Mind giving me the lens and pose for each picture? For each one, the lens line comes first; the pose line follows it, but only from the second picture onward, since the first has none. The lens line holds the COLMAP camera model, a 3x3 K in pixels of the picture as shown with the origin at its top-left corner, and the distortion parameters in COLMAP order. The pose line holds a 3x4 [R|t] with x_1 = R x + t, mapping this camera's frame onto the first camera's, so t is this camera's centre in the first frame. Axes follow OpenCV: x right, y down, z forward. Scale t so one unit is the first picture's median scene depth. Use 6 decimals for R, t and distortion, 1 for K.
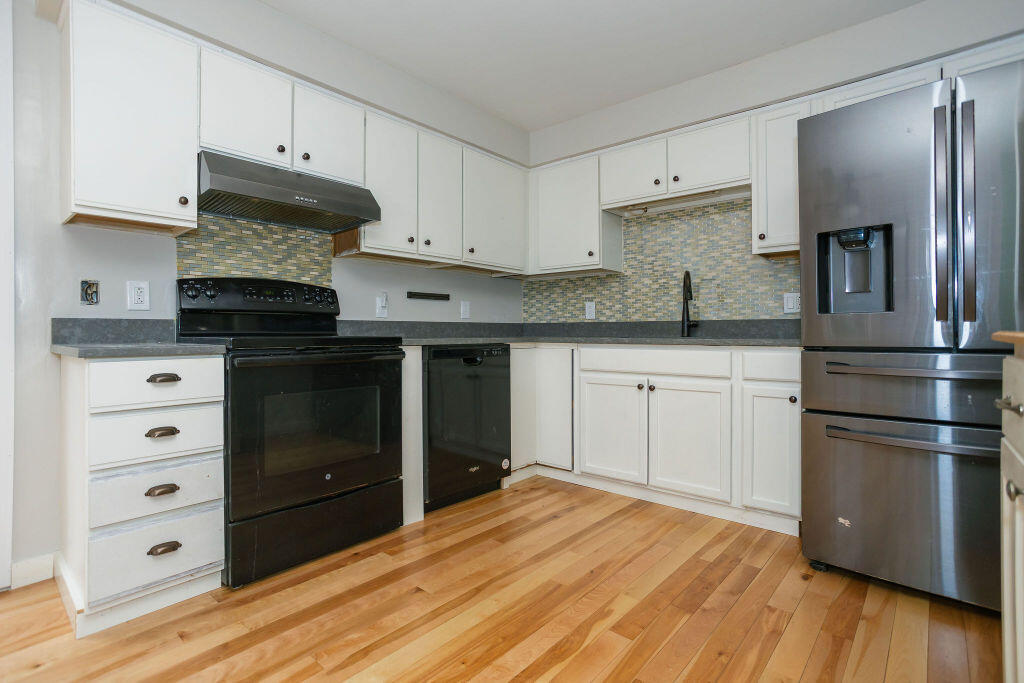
lens RADIAL K [[507.1, 0, 512.0], [0, 507.1, 341.5], [0, 0, 1]] dist [0.001419, 0.001259]
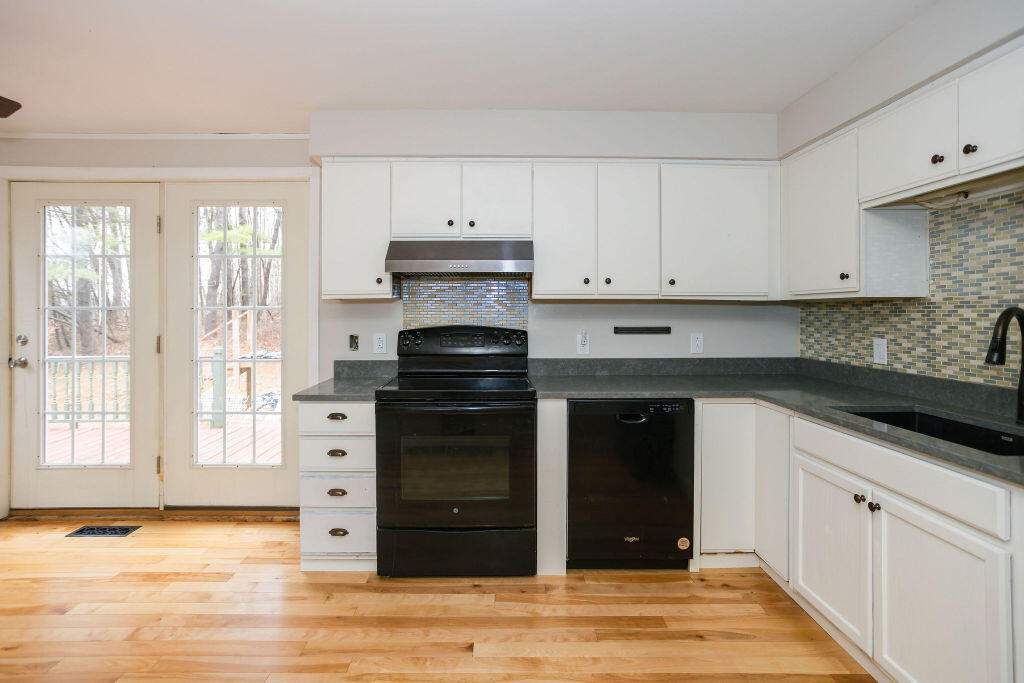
lens RADIAL K [[506.9, 0, 490.5], [0, 506.9, 324.7], [0, 0, 1]] dist [-0.017522, 0.001579]
pose [[0.655192, 0.020952, -0.755172, 0.359519], [-0.012813, 0.999780, 0.016622, -0.114519], [0.755353, -0.001214, 0.655316, 0.203965]]
